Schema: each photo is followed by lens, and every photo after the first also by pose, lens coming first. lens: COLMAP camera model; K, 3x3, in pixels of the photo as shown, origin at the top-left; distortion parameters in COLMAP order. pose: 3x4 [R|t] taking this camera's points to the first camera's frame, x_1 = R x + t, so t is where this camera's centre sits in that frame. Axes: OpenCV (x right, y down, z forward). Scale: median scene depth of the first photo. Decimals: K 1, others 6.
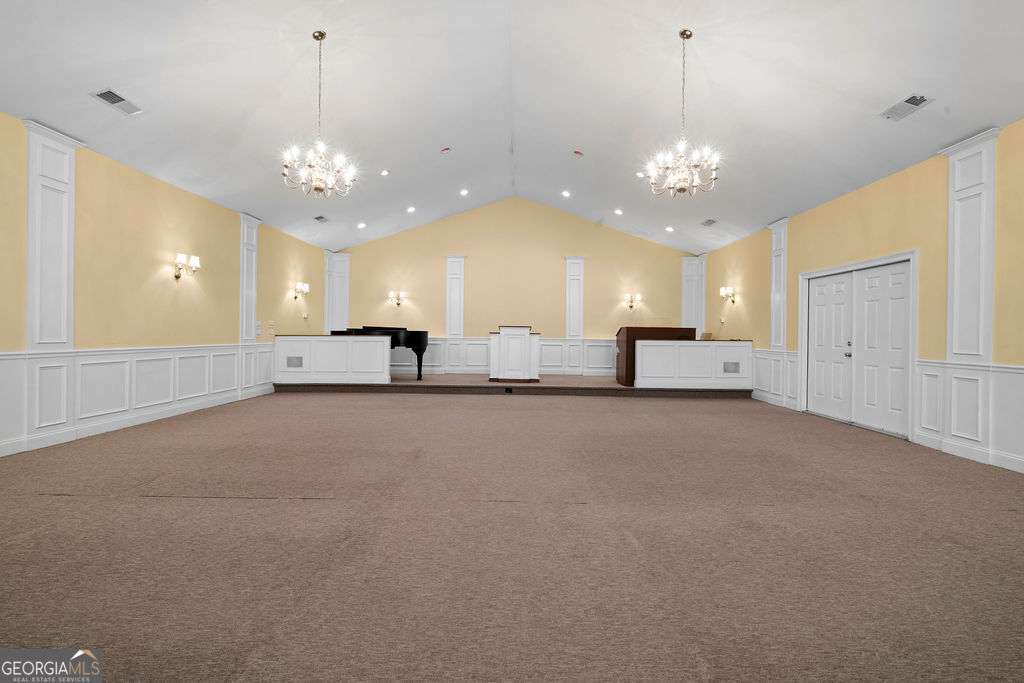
lens RADIAL K [[440.8, 0, 511.1], [0, 440.8, 332.4], [0, 0, 1]] dist [0.002261, 0.000002]
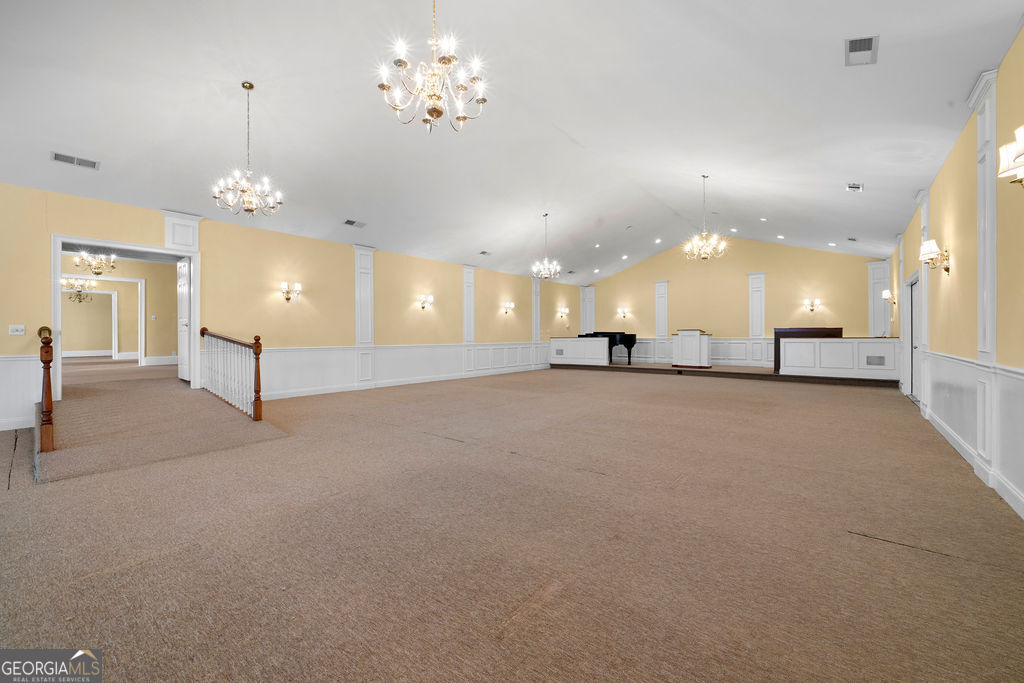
lens RADIAL K [[395.6, 0, 511.3], [0, 395.6, 338.1], [0, 0, 1]] dist [-0.000071, -0.000004]
pose [[0.781894, -0.010926, -0.623316, 0.376351], [0.016338, 0.999862, 0.002967, 0.000483], [0.623197, -0.012503, 0.781965, -0.409415]]
